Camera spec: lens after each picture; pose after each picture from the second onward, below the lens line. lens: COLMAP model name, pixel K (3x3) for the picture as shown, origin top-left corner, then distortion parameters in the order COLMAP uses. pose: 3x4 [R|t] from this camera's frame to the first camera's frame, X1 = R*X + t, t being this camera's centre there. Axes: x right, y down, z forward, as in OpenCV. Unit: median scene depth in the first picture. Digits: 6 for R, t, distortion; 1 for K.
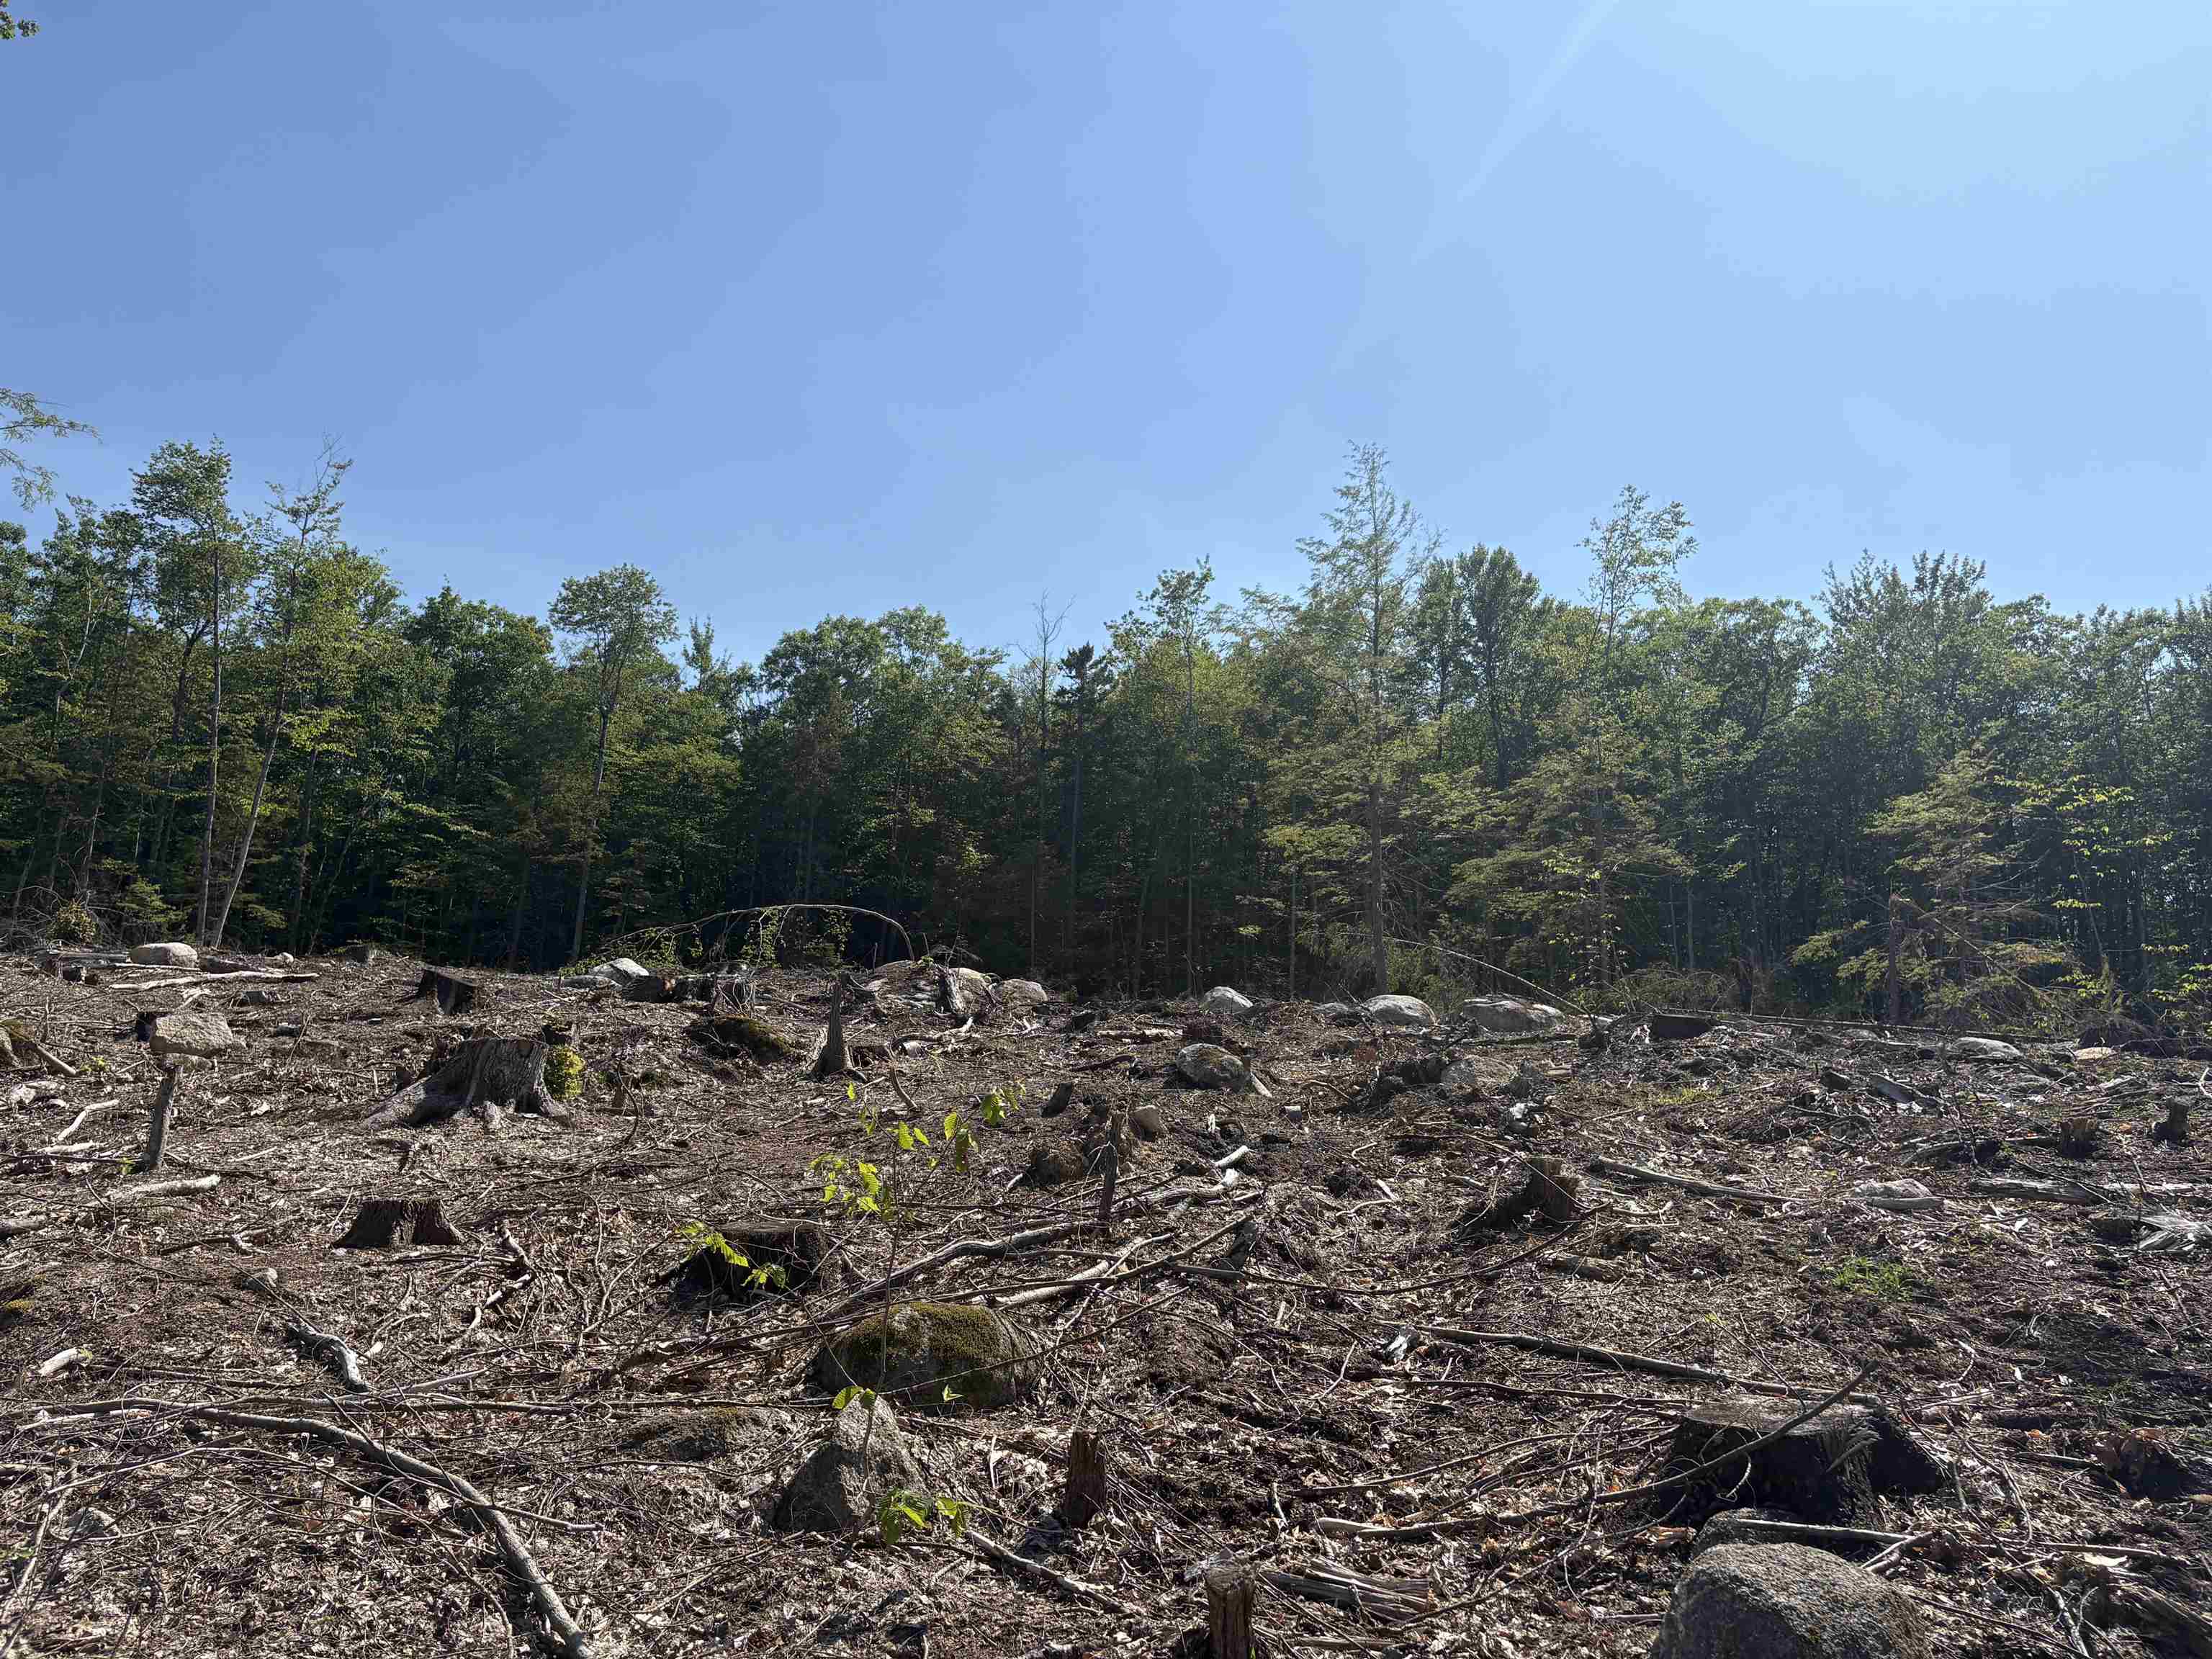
lens RADIAL K [[1699.3, 0, 1124.9], [0, 1699.3, 823.2], [0, 0, 1]] dist [0.064402, -0.002207]
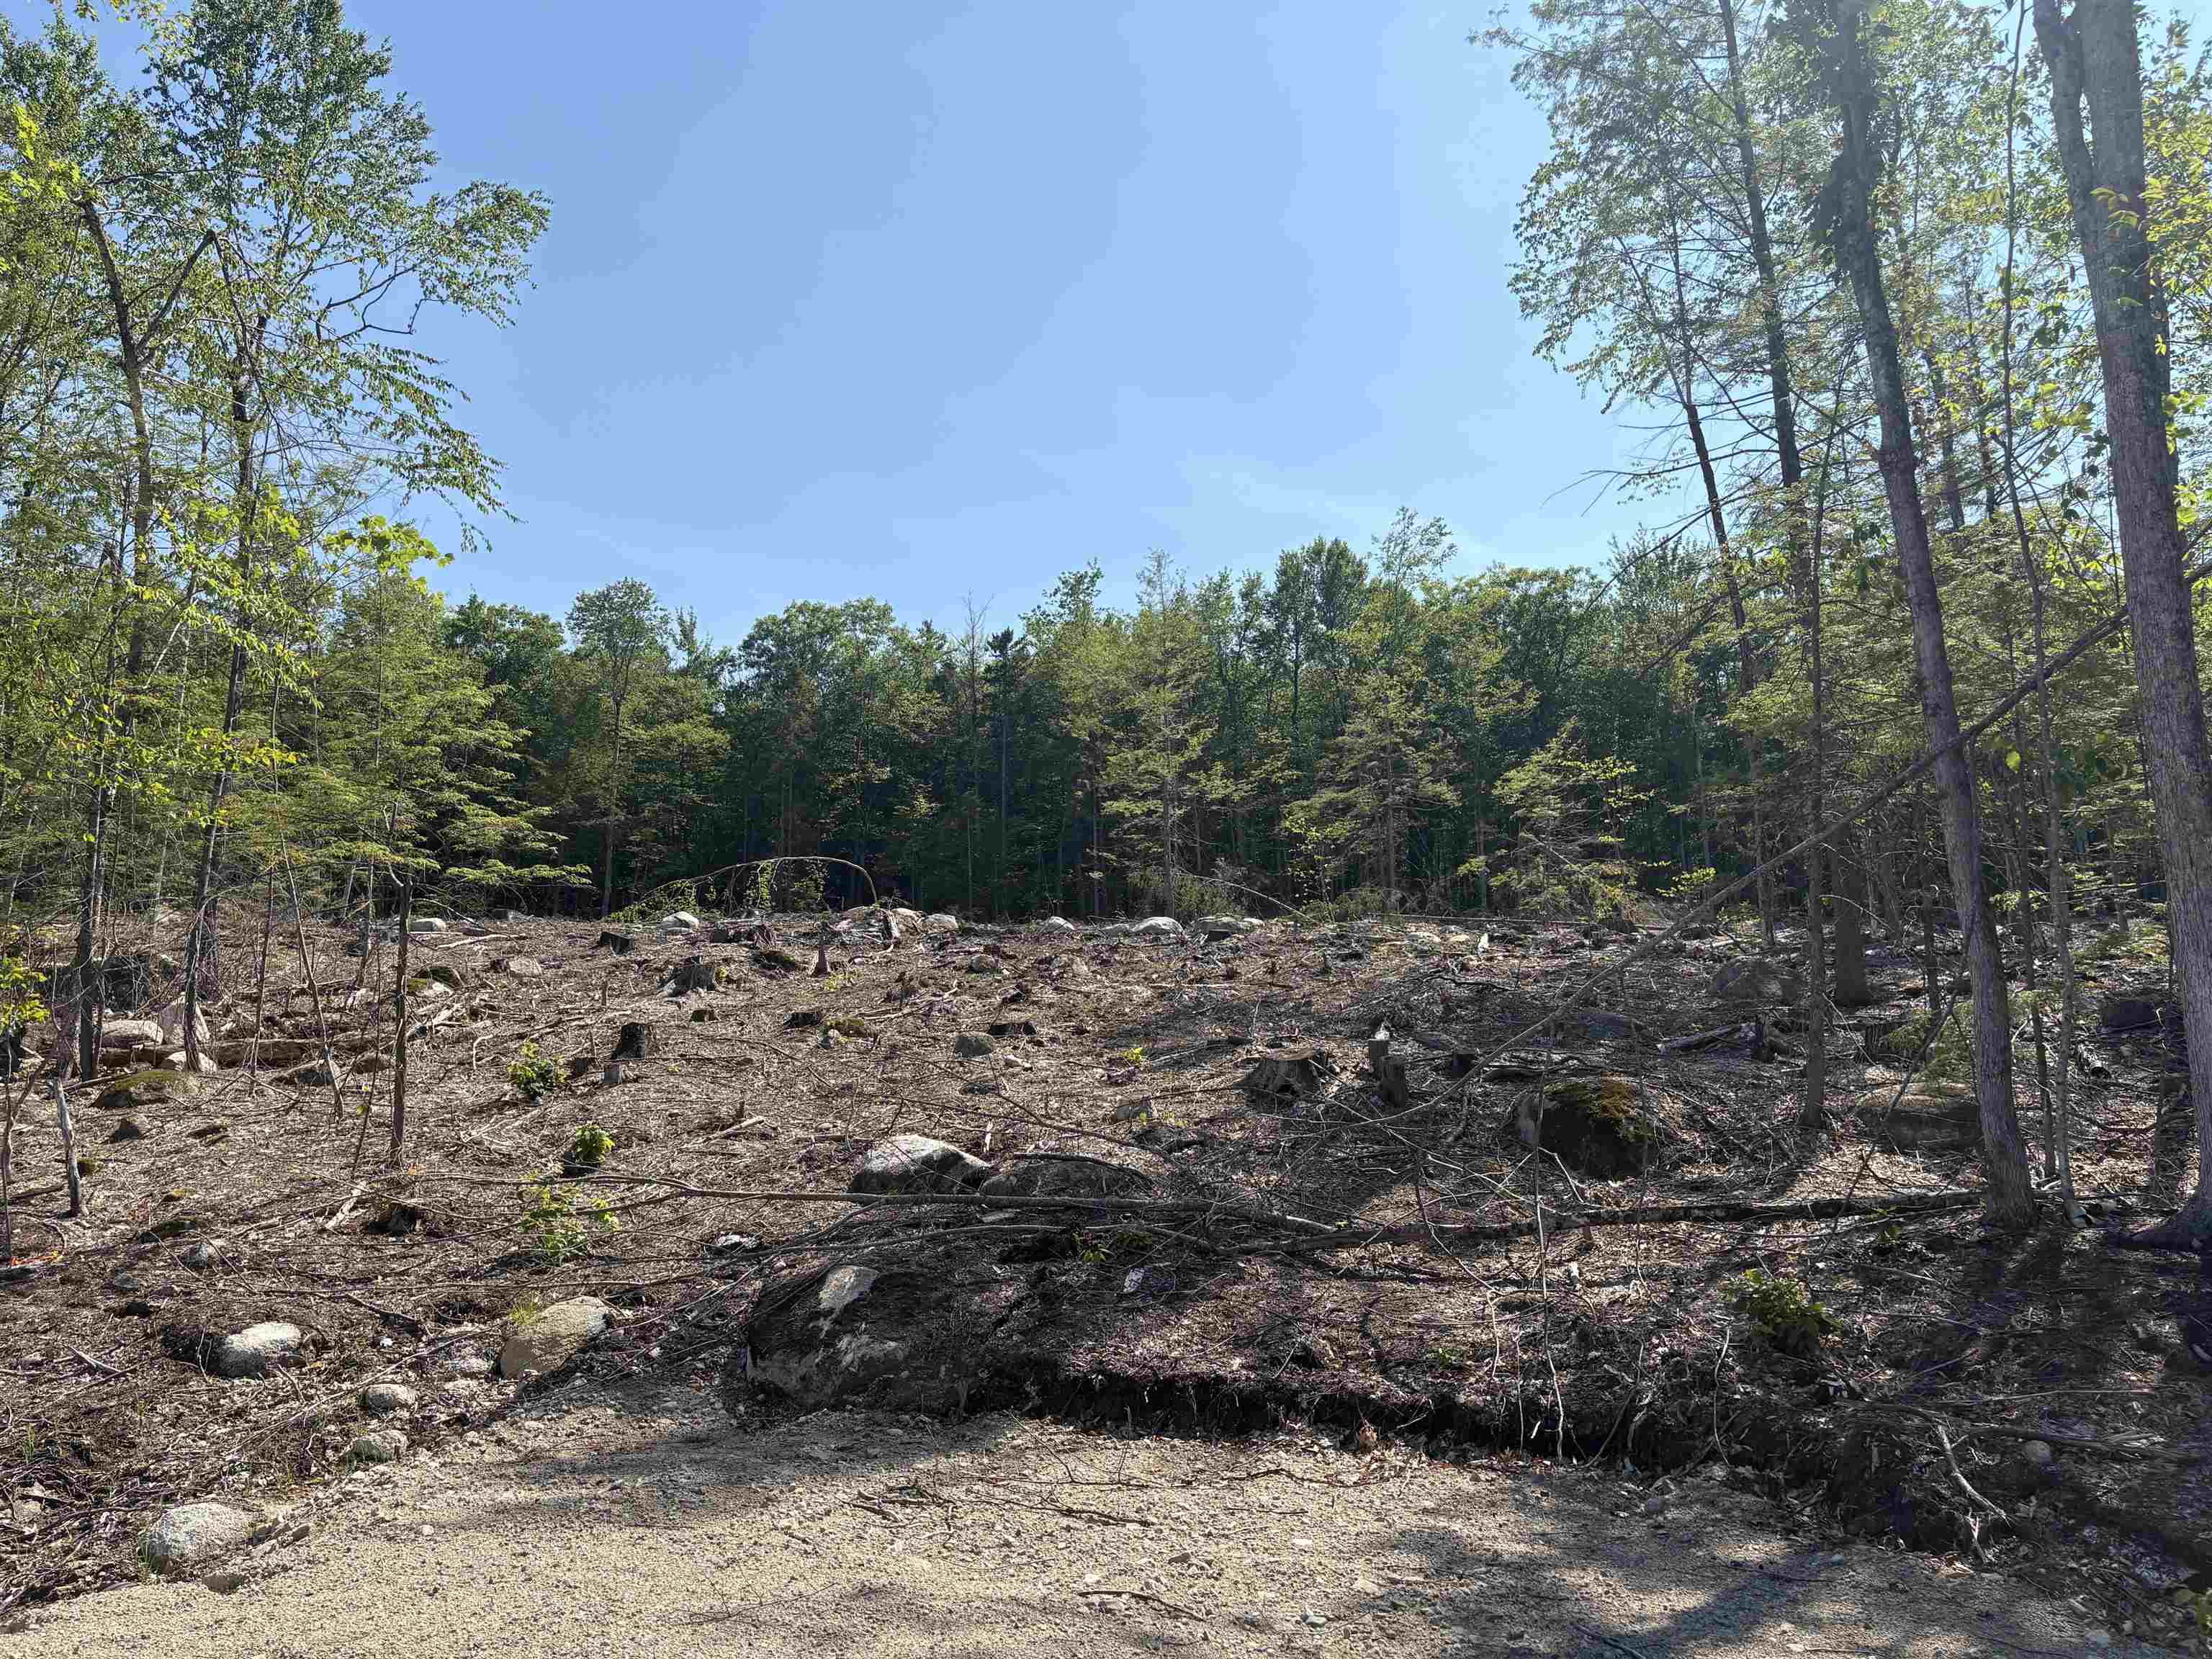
lens RADIAL K [[1680.9, 0, 1083.9], [0, 1680.9, 825.5], [0, 0, 1]] dist [0.136906, -0.079327]
pose [[0.999110, -0.041504, -0.007574, 0.038190], [0.041861, 0.997587, 0.055392, -0.030280], [0.005257, -0.055660, 0.998436, -0.232369]]
